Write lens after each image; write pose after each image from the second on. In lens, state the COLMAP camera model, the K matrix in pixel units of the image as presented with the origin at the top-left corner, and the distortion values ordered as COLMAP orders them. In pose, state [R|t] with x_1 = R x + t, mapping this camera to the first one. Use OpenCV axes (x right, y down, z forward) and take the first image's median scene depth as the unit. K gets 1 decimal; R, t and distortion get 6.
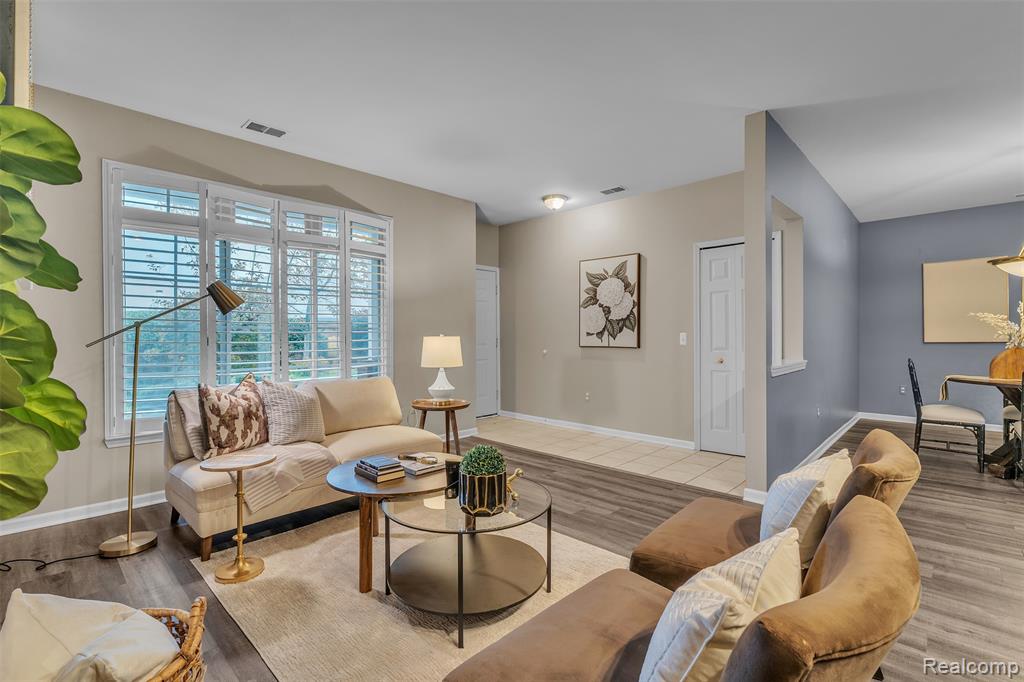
lens RADIAL K [[460.1, 0, 514.5], [0, 460.1, 340.4], [0, 0, 1]] dist [-0.017148, -0.000314]
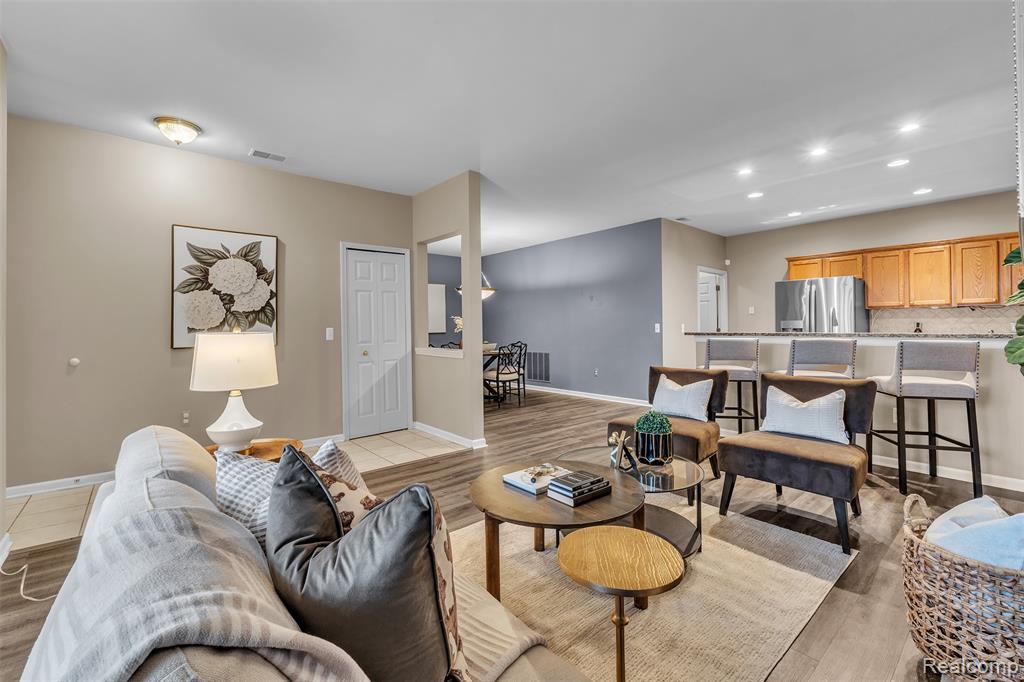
lens RADIAL K [[435.7, 0, 522.8], [0, 435.7, 323.6], [0, 0, 1]] dist [0.007491, -0.001105]
pose [[0.105921, 0.010072, 0.994324, -0.487452], [0.021942, 0.999682, -0.012463, -0.004310], [-0.994132, 0.023138, 0.105666, 0.441488]]
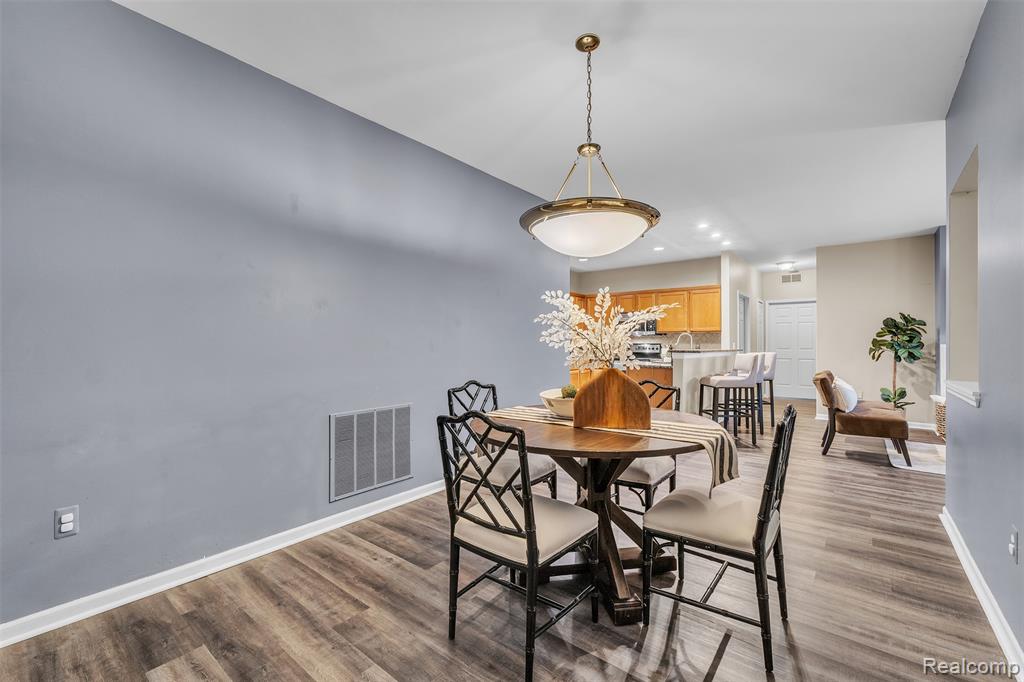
lens RADIAL K [[435.7, 0, 509.2], [0, 435.7, 339.7], [0, 0, 1]] dist [0.007491, -0.001105]
pose [[-0.998568, -0.001467, -0.053481, 0.925715], [-0.001723, 0.999987, 0.004746, -0.018456], [0.053474, 0.004831, -0.998558, 1.142007]]
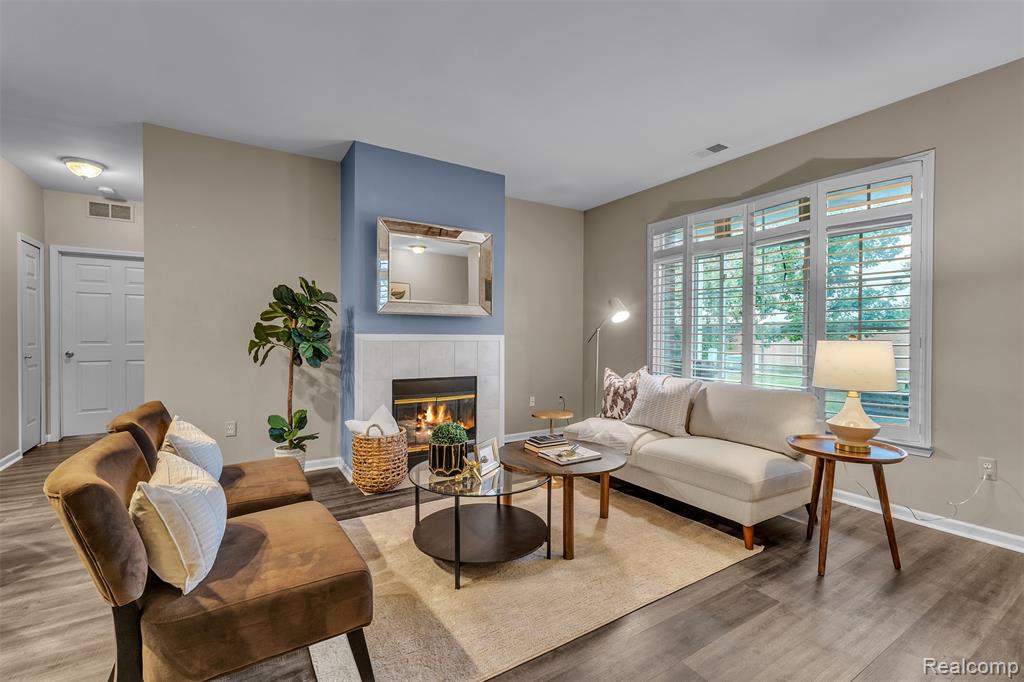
lens RADIAL K [[435.7, 0, 522.4], [0, 435.7, 339.1], [0, 0, 1]] dist [0.007491, -0.001105]
pose [[-0.248826, 0.005978, -0.968530, 0.394896], [-0.015968, 0.999820, 0.010273, -0.007277], [0.968417, 0.018022, -0.248685, 0.543036]]
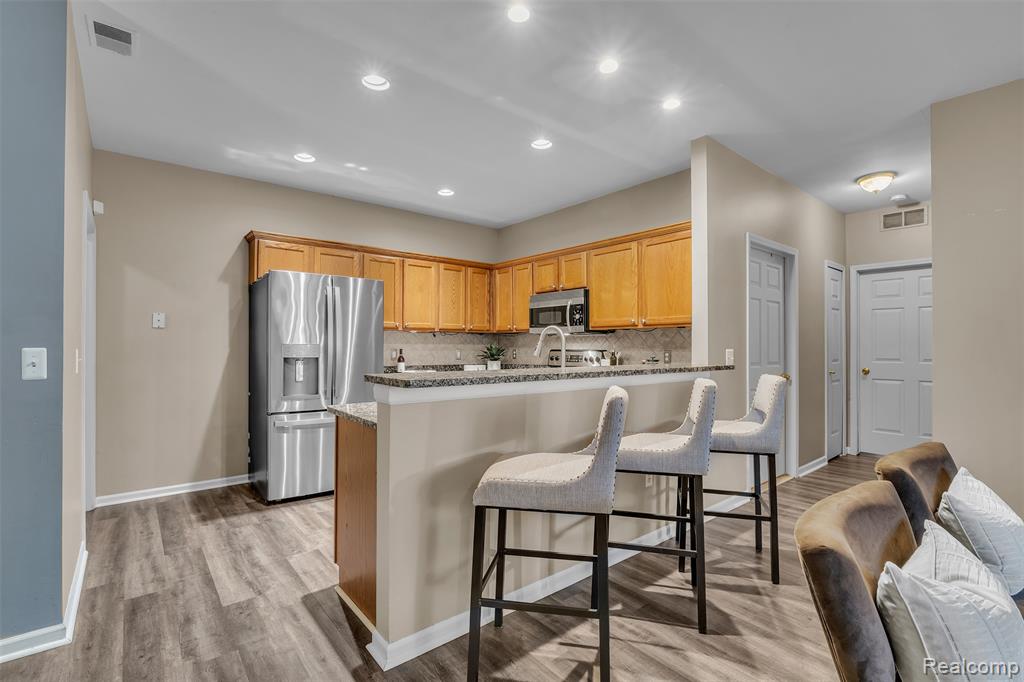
lens RADIAL K [[479.1, 0, 511.7], [0, 479.1, 343.6], [0, 0, 1]] dist [0.006553, -0.002684]
pose [[-0.990875, -0.000422, 0.134784, 0.348061], [0.000536, 0.999975, 0.007069, -0.016314], [-0.134784, 0.007077, -0.990850, 0.505892]]
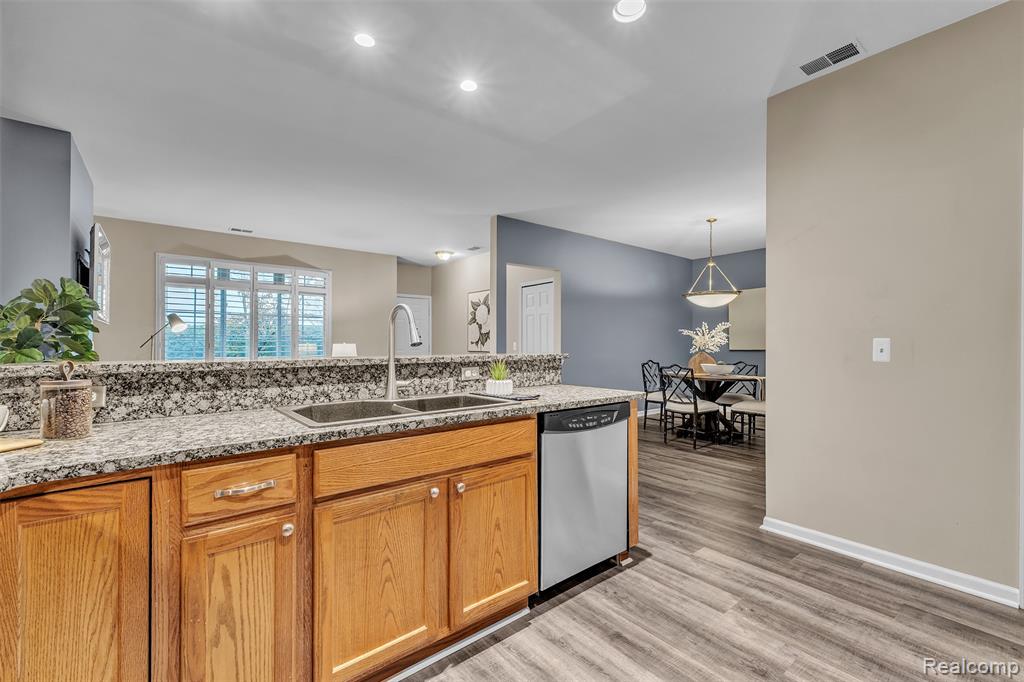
lens RADIAL K [[435.7, 0, 516.2], [0, 435.7, 343.8], [0, 0, 1]] dist [0.007491, -0.001105]
pose [[0.990785, 0.003779, -0.135393, 0.519773], [-0.005297, 0.999927, -0.010860, 0.004523], [0.135342, 0.011477, 0.990732, -0.387742]]
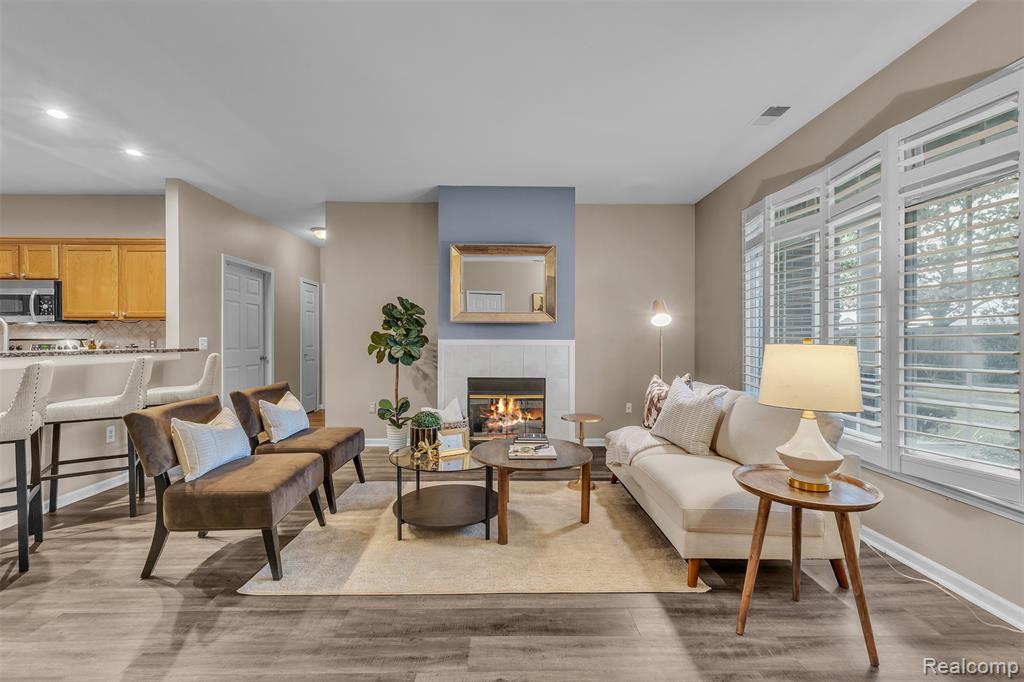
lens RADIAL K [[435.7, 0, 517.5], [0, 435.7, 337.7], [0, 0, 1]] dist [0.007491, -0.001105]
pose [[-0.717082, -0.005184, -0.696970, 0.286616], [-0.009441, 0.999953, 0.002276, -0.010582], [0.696925, 0.008212, -0.717097, 0.828541]]
